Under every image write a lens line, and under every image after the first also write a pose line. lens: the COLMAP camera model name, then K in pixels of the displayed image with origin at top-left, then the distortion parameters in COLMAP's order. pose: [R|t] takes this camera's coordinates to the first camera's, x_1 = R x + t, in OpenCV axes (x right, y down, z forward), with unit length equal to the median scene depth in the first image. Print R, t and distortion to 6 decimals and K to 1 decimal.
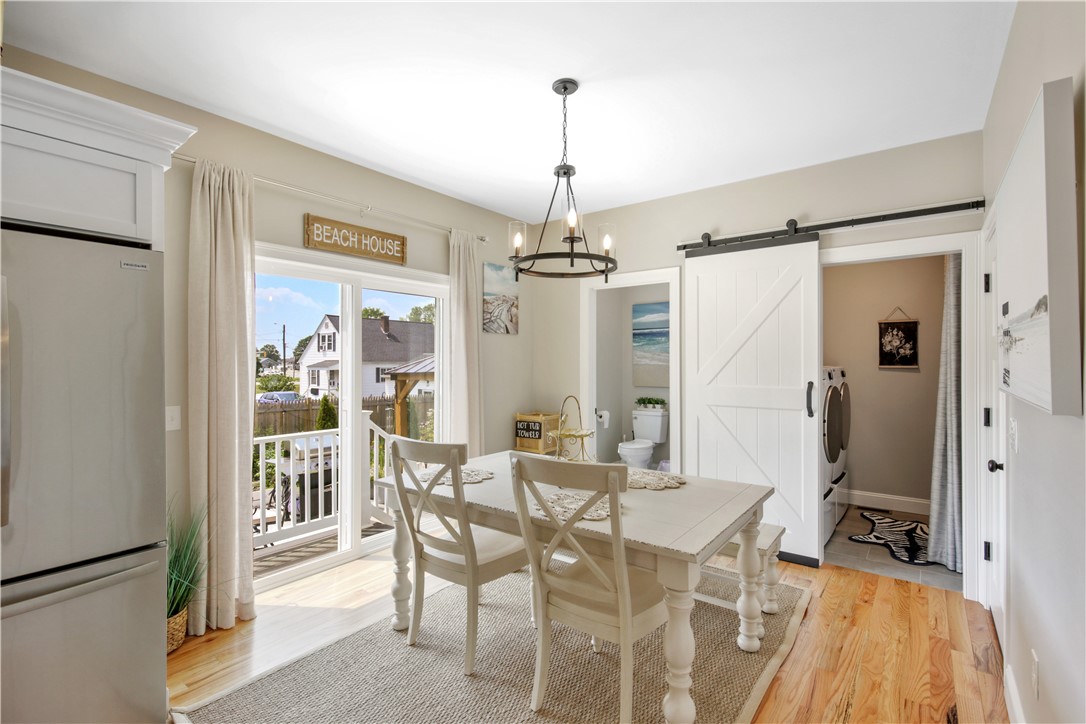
lens RADIAL K [[500.2, 0, 543.0], [0, 500.2, 362.0], [0, 0, 1]] dist [0.001582, -0.000813]
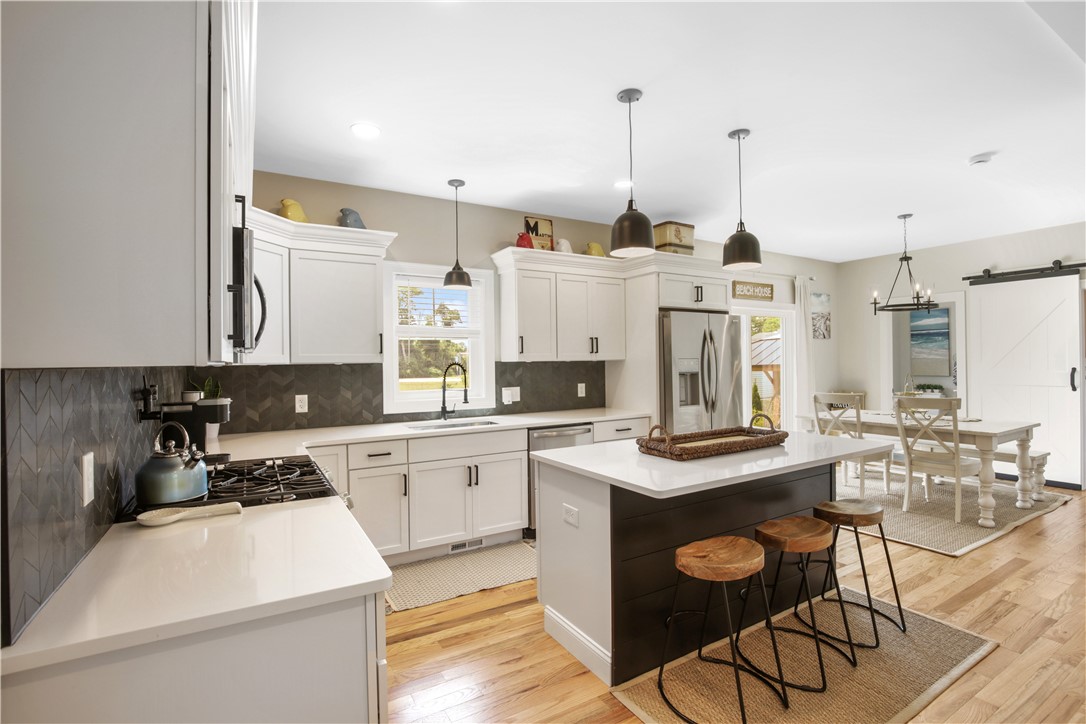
lens RADIAL K [[509.0, 0, 543.0], [0, 509.0, 362.0], [0, 0, 1]] dist [-0.047389, 0.013006]
pose [[0.927342, -0.009744, -0.374087, -0.396866], [0.011433, 0.999932, 0.002297, 0.000647], [0.374039, -0.006407, 0.927391, -0.968046]]
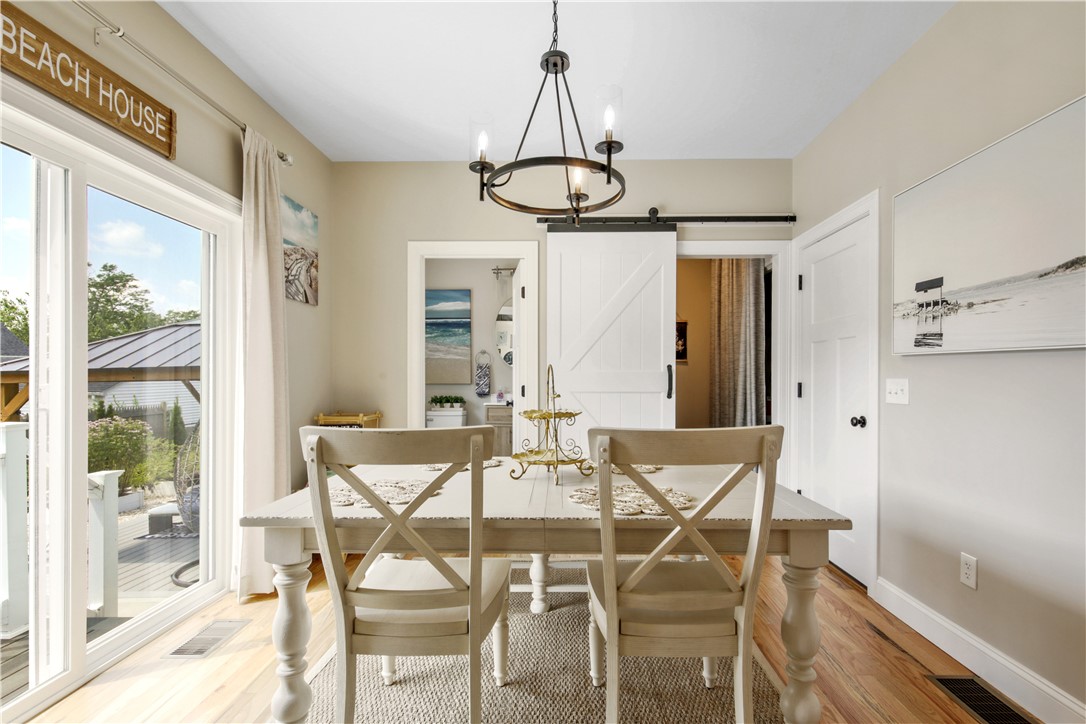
lens RADIAL K [[510.8, 0, 556.3], [0, 510.8, 378.0], [0, 0, 1]] dist [0.003051, -0.005229]
pose [[0.805162, 0.000164, 0.593055, -0.295132], [-0.002270, 0.999993, 0.002806, 0.064860], [-0.593051, -0.003606, 0.805157, 0.276093]]
